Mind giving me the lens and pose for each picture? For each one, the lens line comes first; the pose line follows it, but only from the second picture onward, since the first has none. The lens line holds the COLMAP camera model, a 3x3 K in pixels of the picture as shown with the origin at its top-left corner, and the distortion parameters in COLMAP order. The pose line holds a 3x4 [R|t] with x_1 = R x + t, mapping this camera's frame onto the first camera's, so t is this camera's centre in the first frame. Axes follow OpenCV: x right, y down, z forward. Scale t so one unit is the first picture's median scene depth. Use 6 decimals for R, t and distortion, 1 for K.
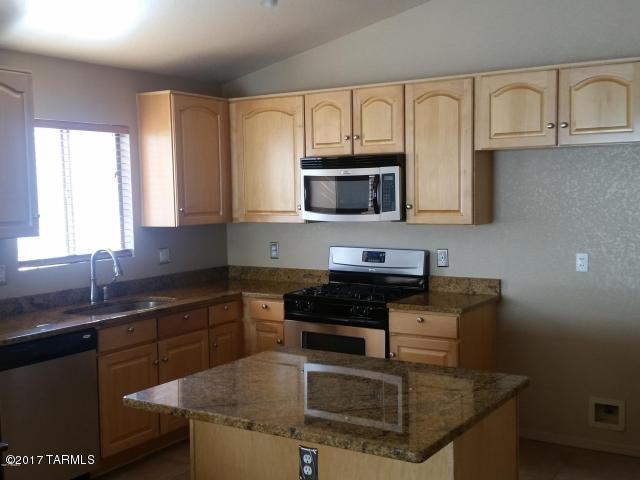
lens RADIAL K [[699.0, 0, 321.6], [0, 699.0, 254.9], [0, 0, 1]] dist [0.148957, -0.275776]
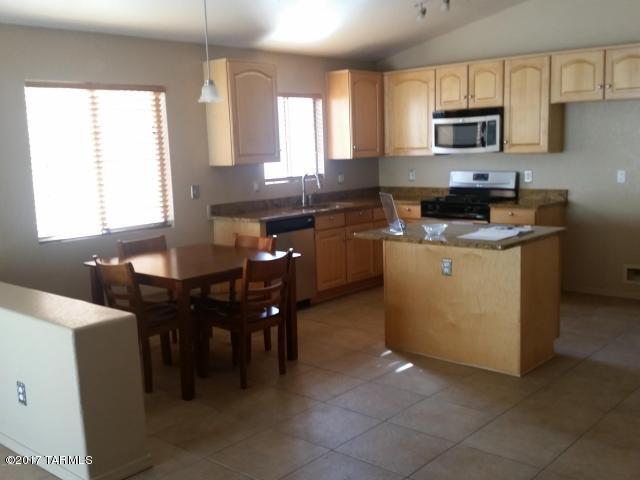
lens RADIAL K [[699.0, 0, 321.6], [0, 699.0, 254.9], [0, 0, 1]] dist [0.148957, -0.275776]
pose [[0.989966, 0.008456, -0.141054, -0.051230], [0.000313, 0.998074, 0.062032, 0.079228], [0.141307, -0.061454, 0.988057, -0.579724]]
